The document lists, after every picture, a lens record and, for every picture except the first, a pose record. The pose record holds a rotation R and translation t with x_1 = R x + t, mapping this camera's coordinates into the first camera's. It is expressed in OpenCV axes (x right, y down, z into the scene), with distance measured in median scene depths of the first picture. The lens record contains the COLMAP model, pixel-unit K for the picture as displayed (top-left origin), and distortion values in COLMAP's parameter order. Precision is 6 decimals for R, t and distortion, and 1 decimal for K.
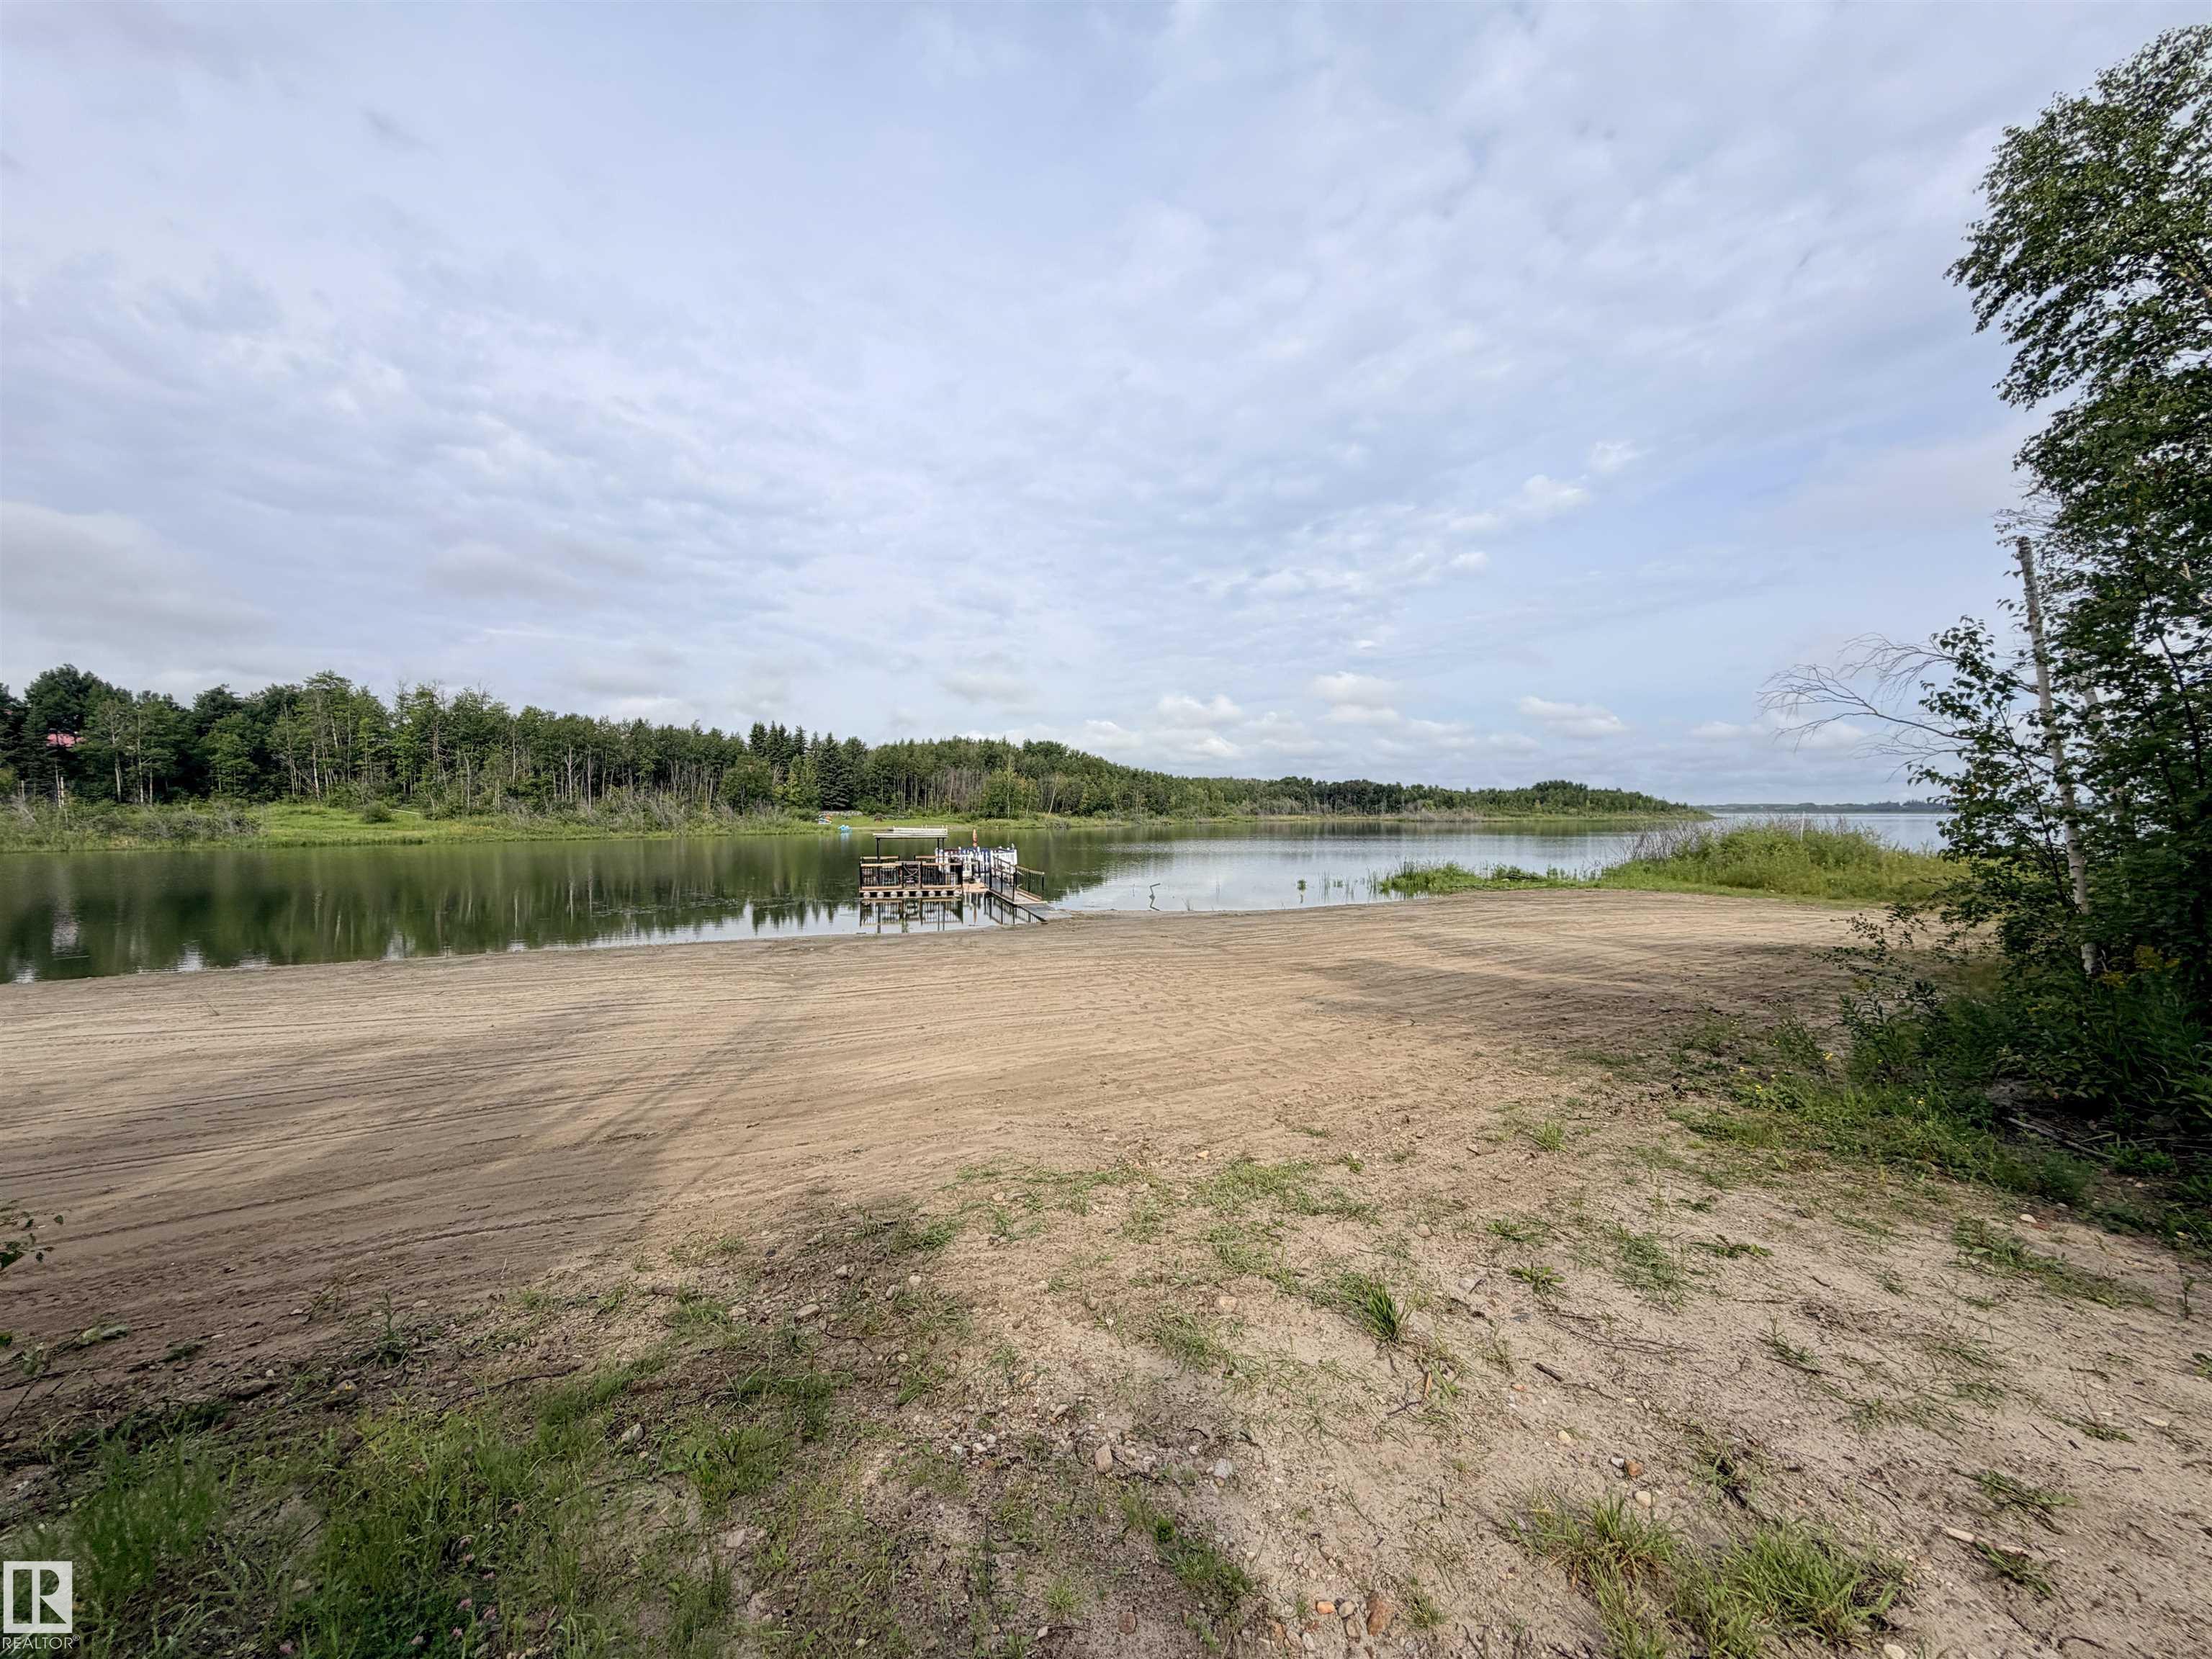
lens RADIAL K [[895.1, 0, 1091.9], [0, 895.1, 824.6], [0, 0, 1]] dist [0.000360, 0.000097]
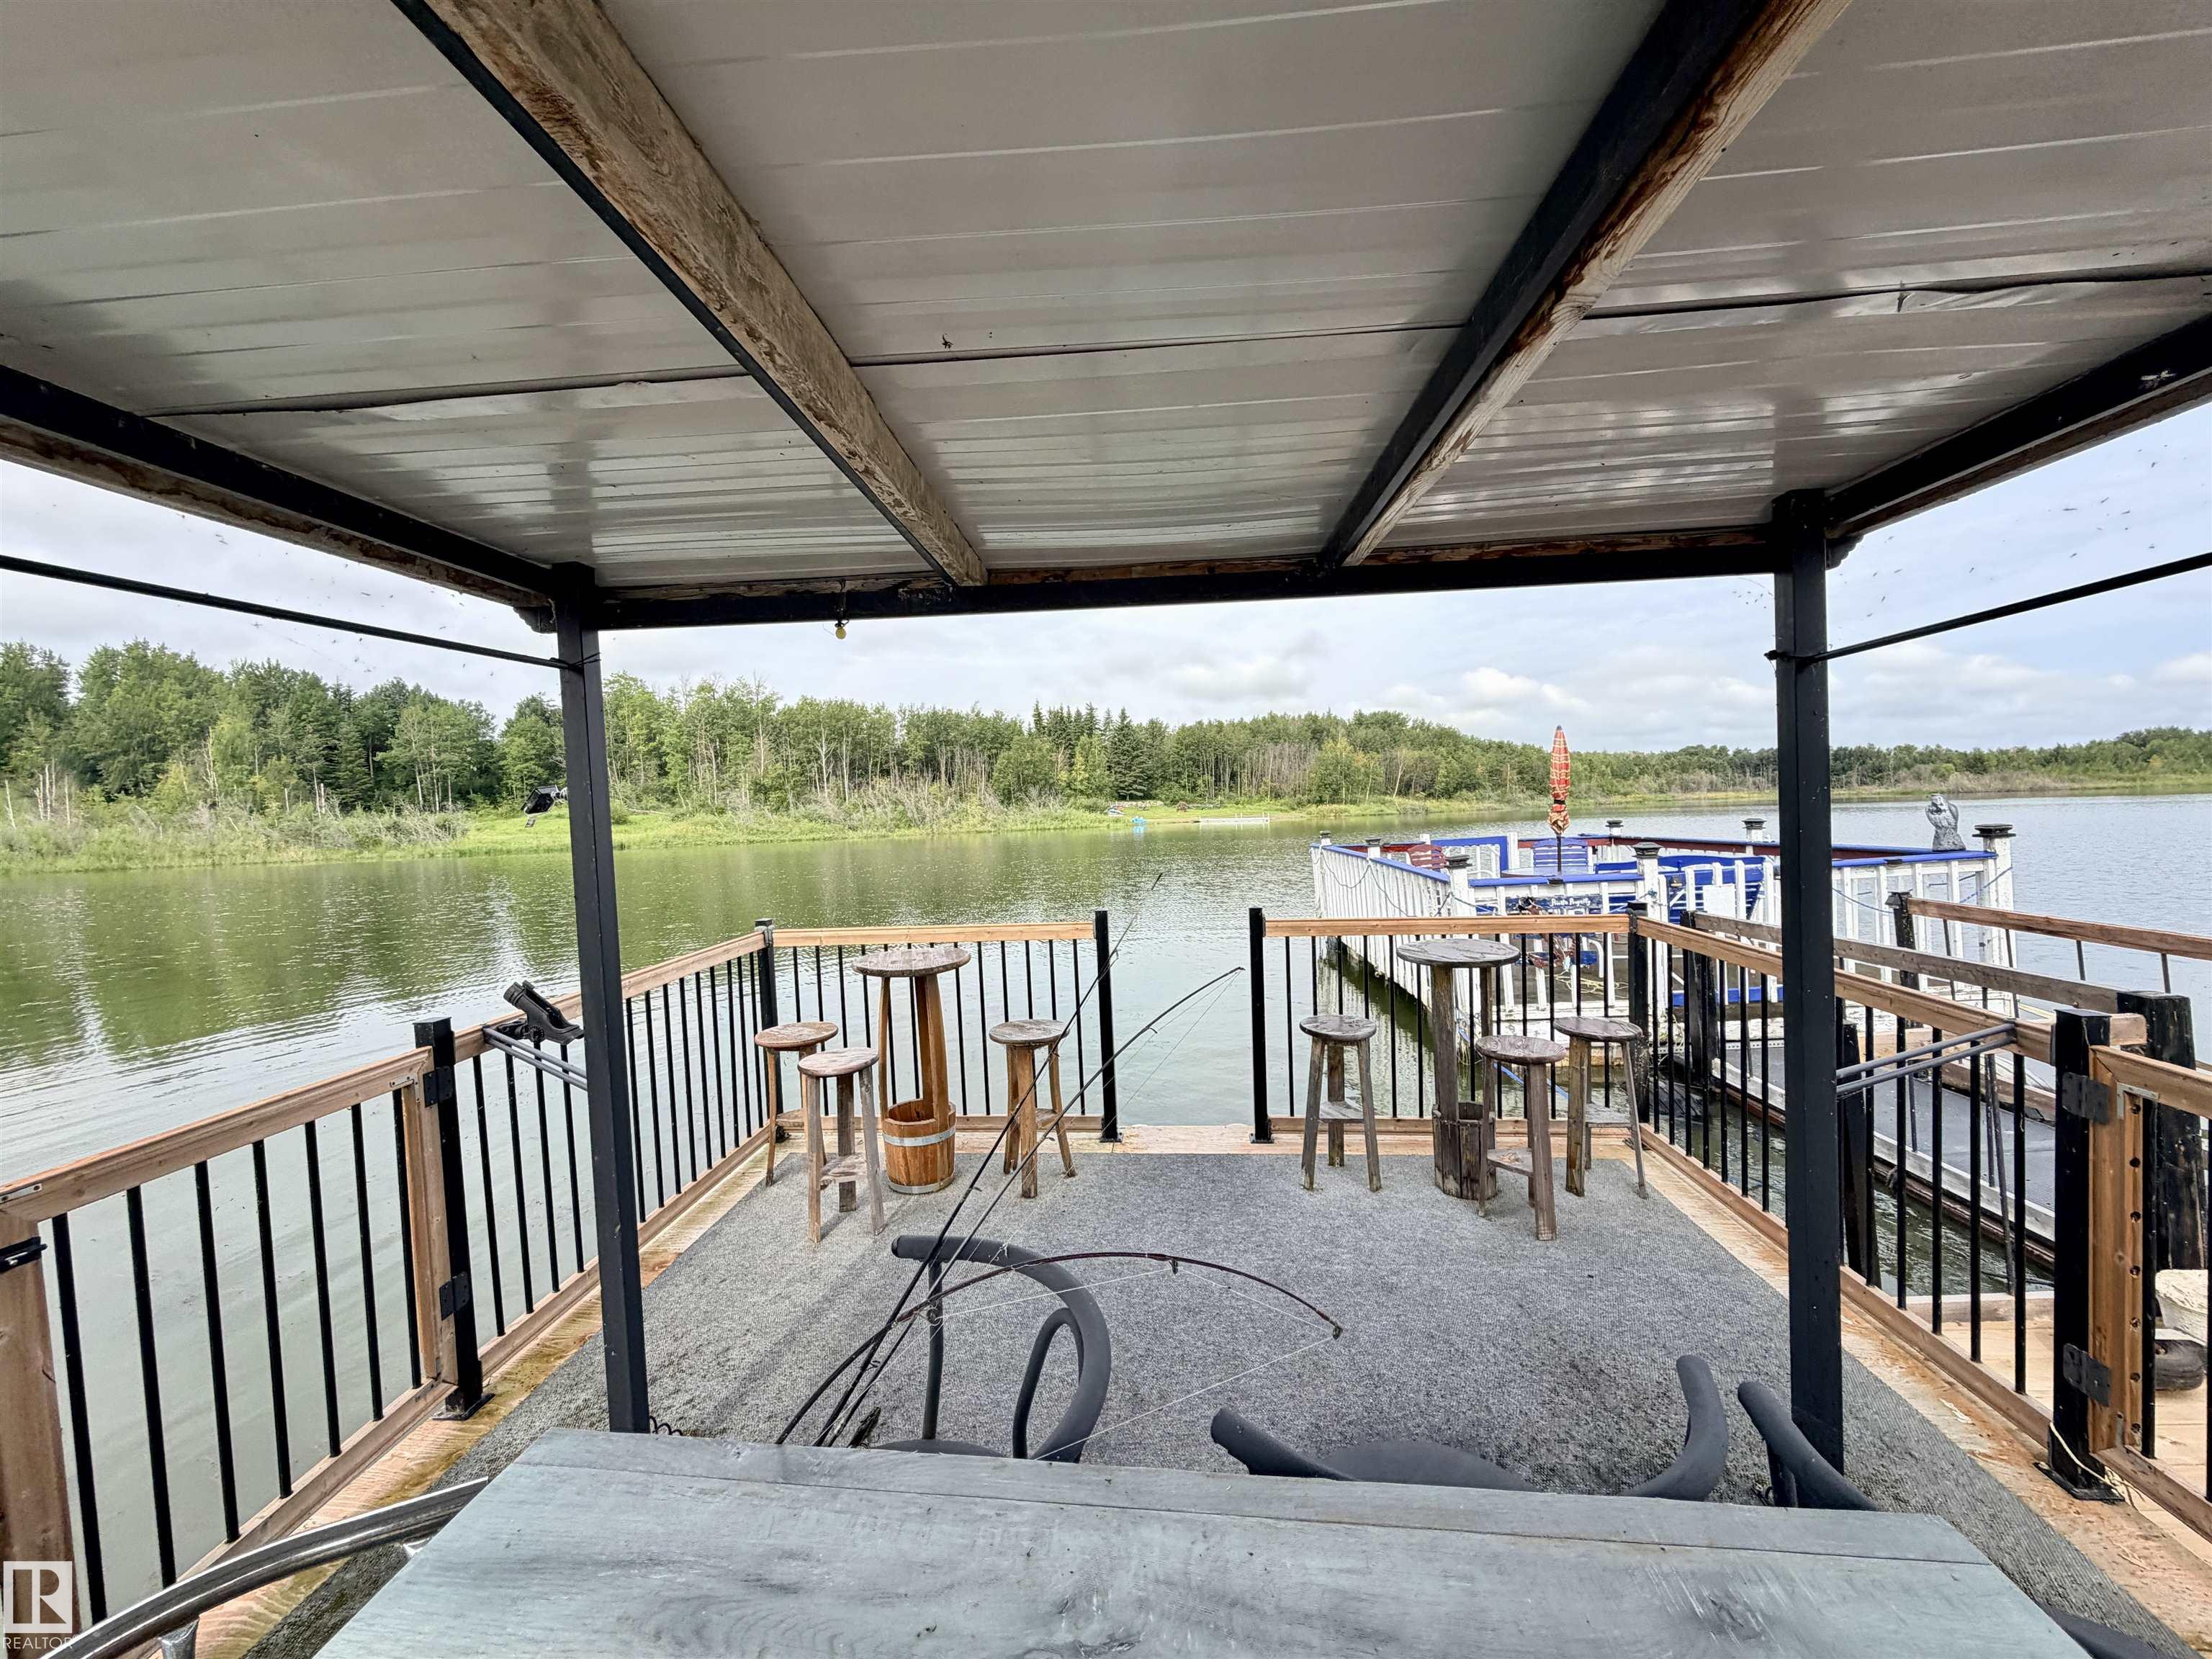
lens RADIAL K [[879.1, 0, 1098.6], [0, 879.1, 825.9], [0, 0, 1]] dist [0.000257, 0.000150]
pose [[0.940548, -0.023266, -0.338862, -0.017780], [0.025776, 0.999664, 0.002907, 0.002392], [0.338681, -0.011469, 0.940831, 0.100967]]
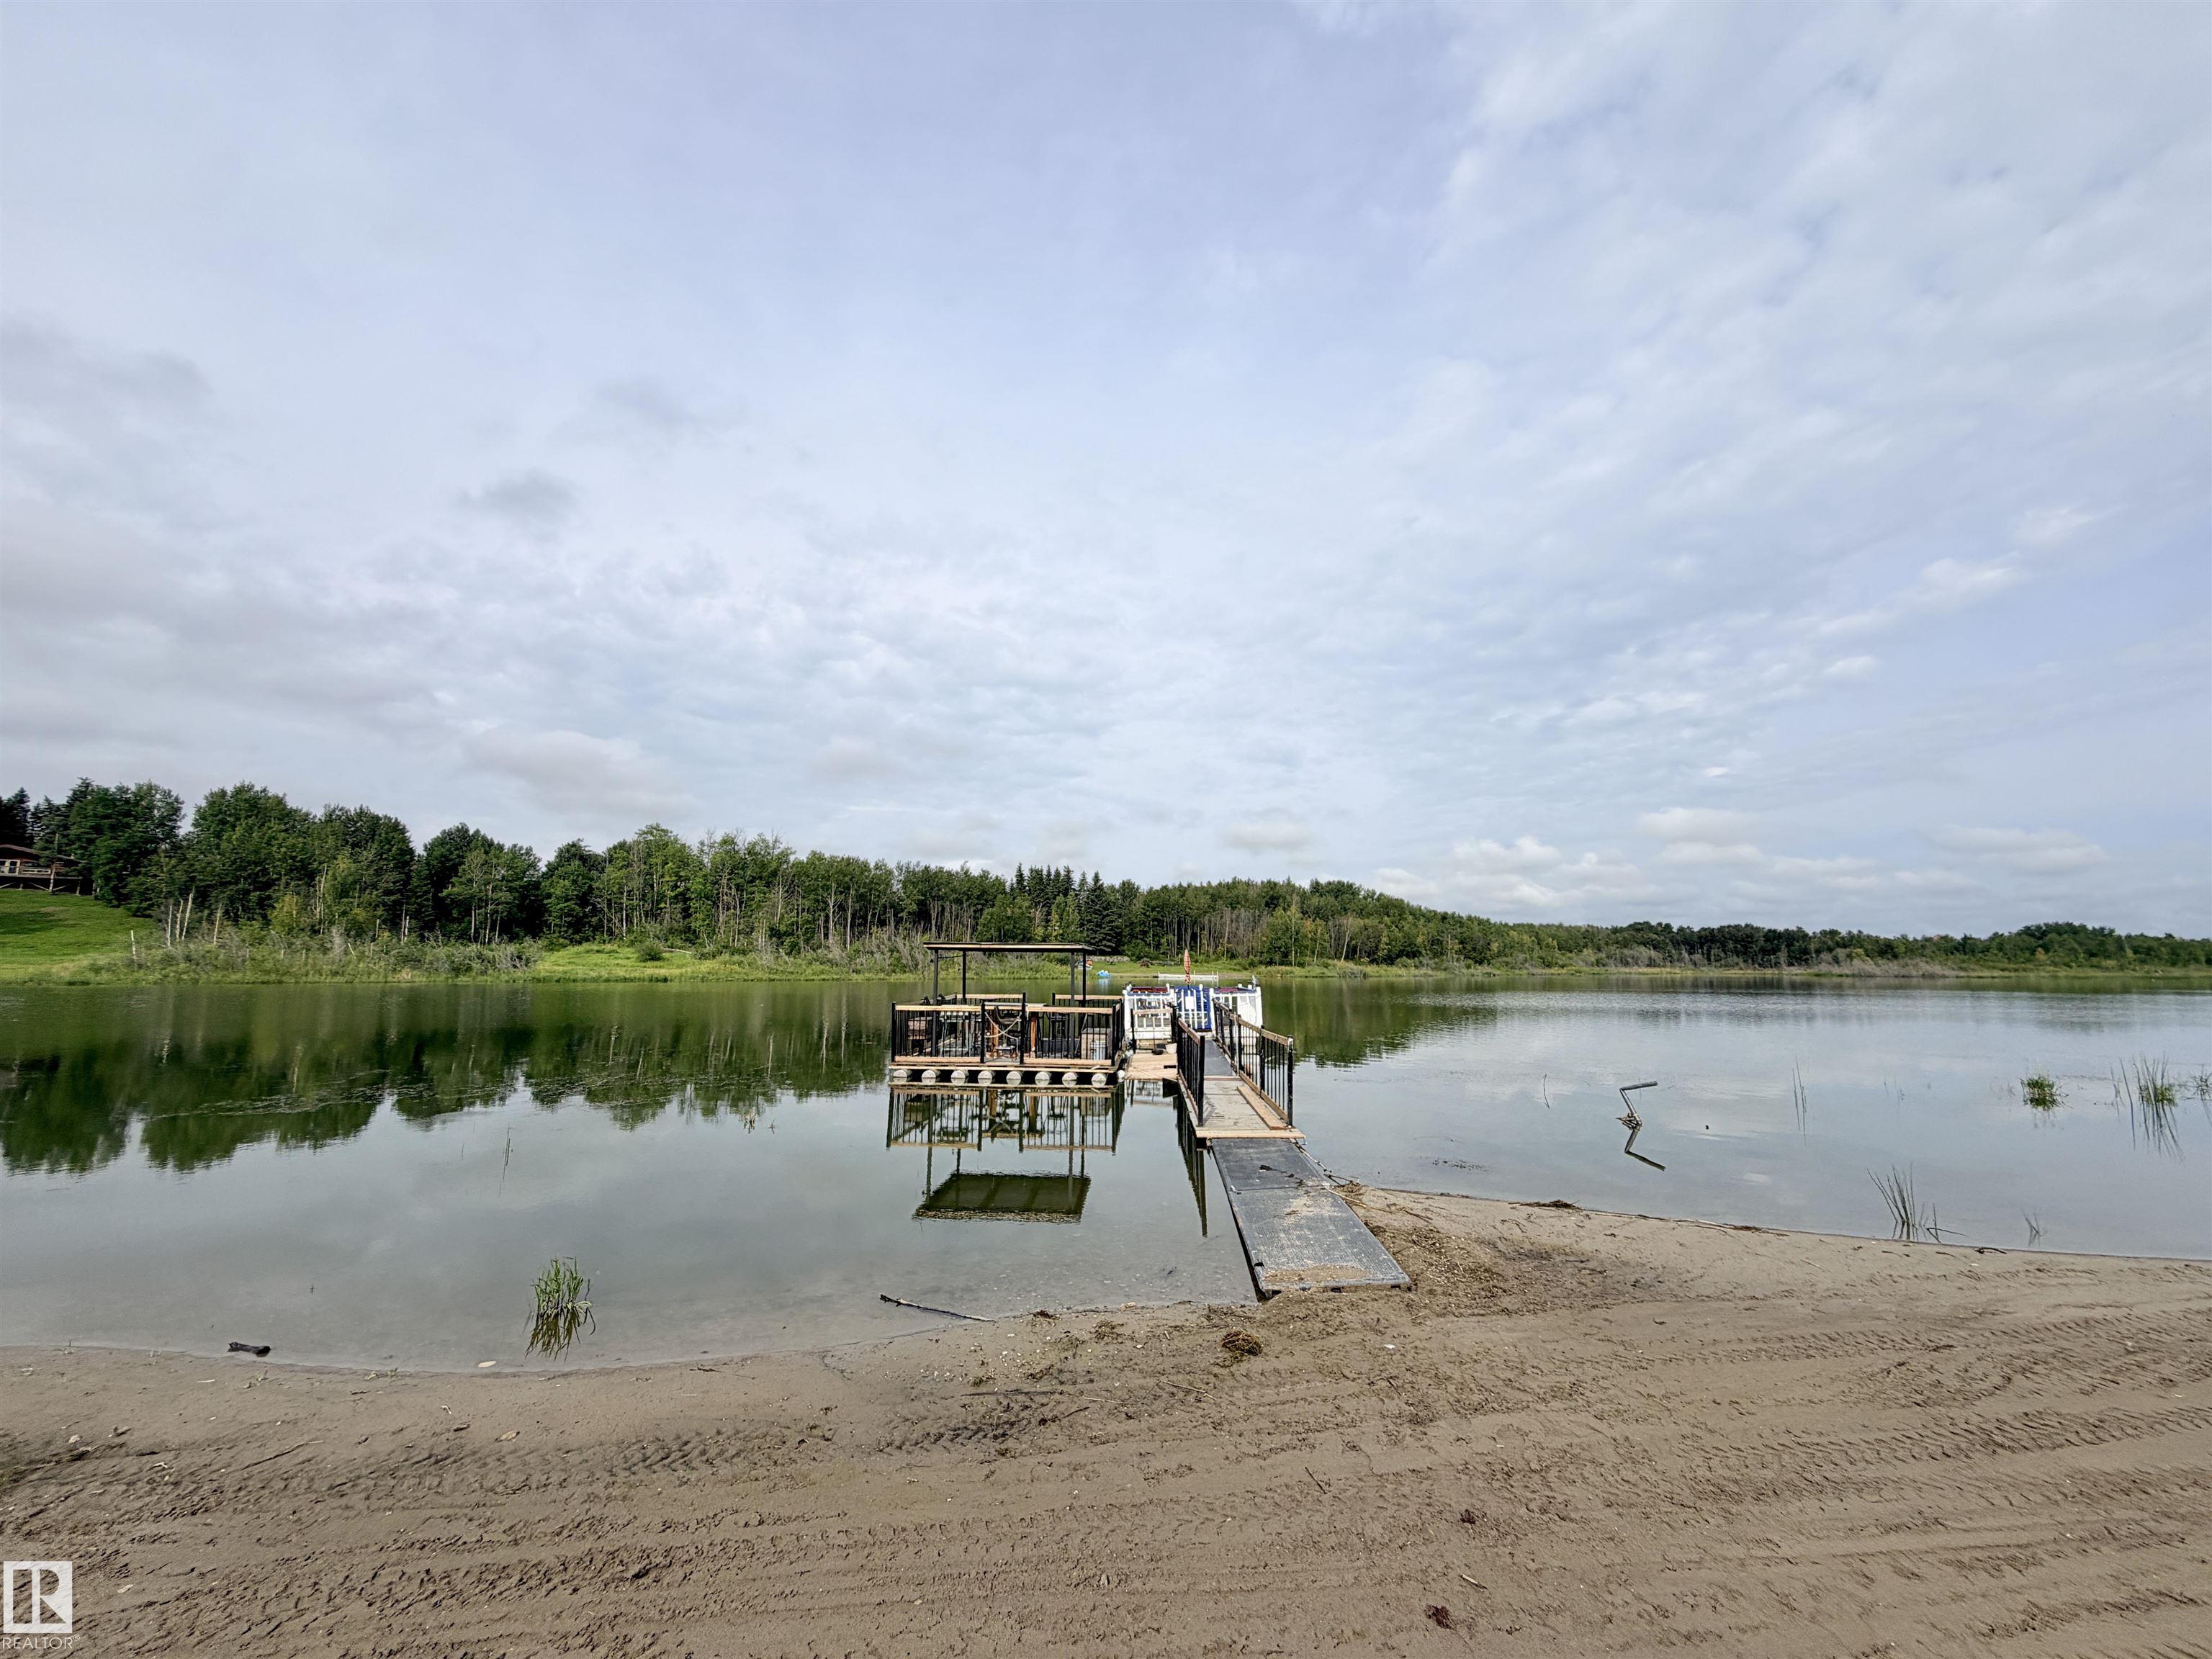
lens RADIAL K [[881.8, 0, 1093.1], [0, 881.8, 826.3], [0, 0, 1]] dist [-0.000262, 0.000099]
pose [[0.947278, -0.043007, -0.317515, 0.000397], [-0.011180, 0.985911, -0.166897, 0.002417], [0.320219, 0.161648, 0.933450, 0.058346]]
